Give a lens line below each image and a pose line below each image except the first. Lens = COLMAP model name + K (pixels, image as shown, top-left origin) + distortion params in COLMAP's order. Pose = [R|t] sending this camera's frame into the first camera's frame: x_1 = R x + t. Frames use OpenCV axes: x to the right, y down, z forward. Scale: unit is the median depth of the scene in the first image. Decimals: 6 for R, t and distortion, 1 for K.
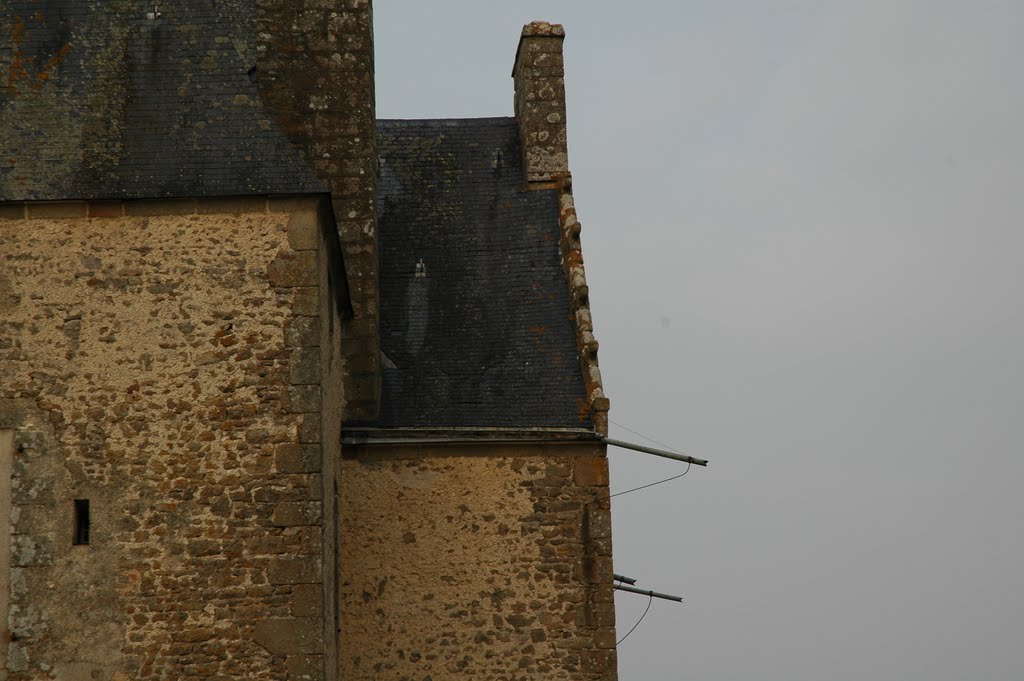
lens RADIAL K [[2951.8, 0, 511.6], [0, 2951.8, 362.0], [0, 0, 1]] dist [0.372788, 0.000000]
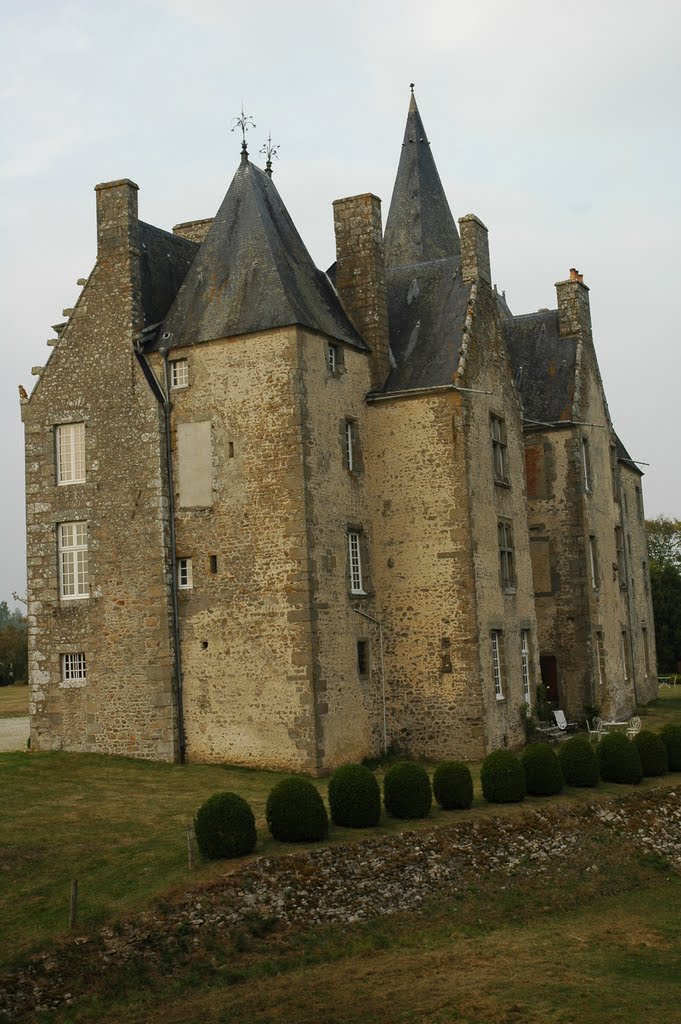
lens RADIAL K [[1322.9, 0, 339.5], [0, 1322.9, 510.0], [0, 0, 1]] dist [0.004641, 0.000000]
pose [[0.880548, -0.069358, -0.468854, 0.519221], [0.148378, 0.979849, 0.133716, -0.043418], [0.450132, -0.187311, 0.873096, -0.094330]]
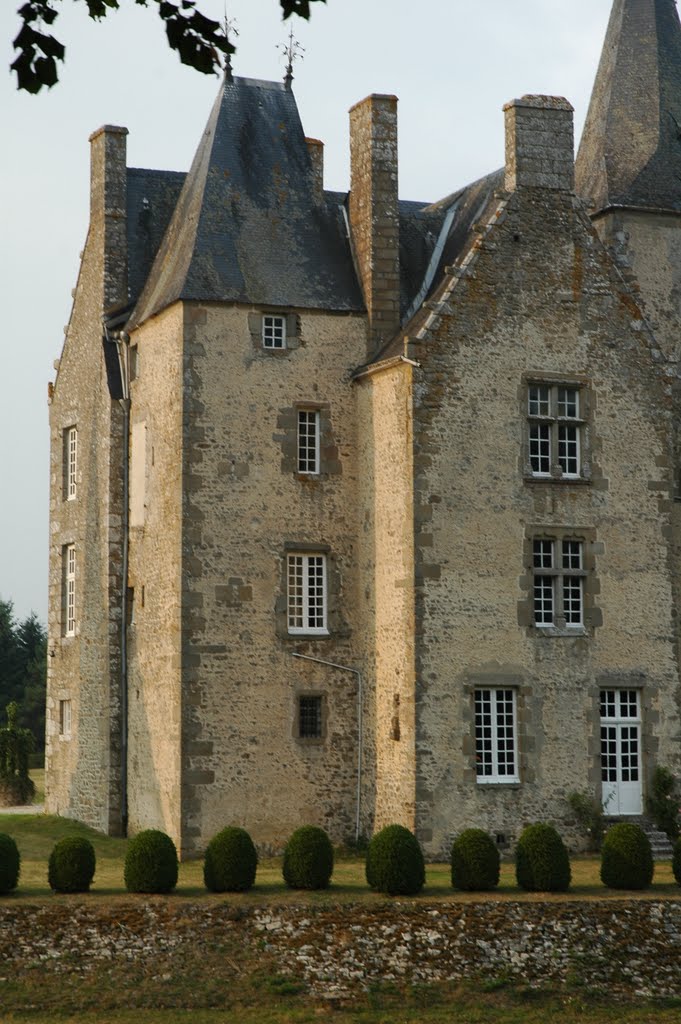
lens RADIAL K [[2485.5, 0, 340.2], [0, 2485.5, 512.8], [0, 0, 1]] dist [0.132476, 0.000000]
pose [[0.348109, -0.071475, -0.934725, 1.658075], [0.236956, 0.971420, 0.013966, 0.098804], [0.907013, -0.226351, 0.355097, 0.388294]]
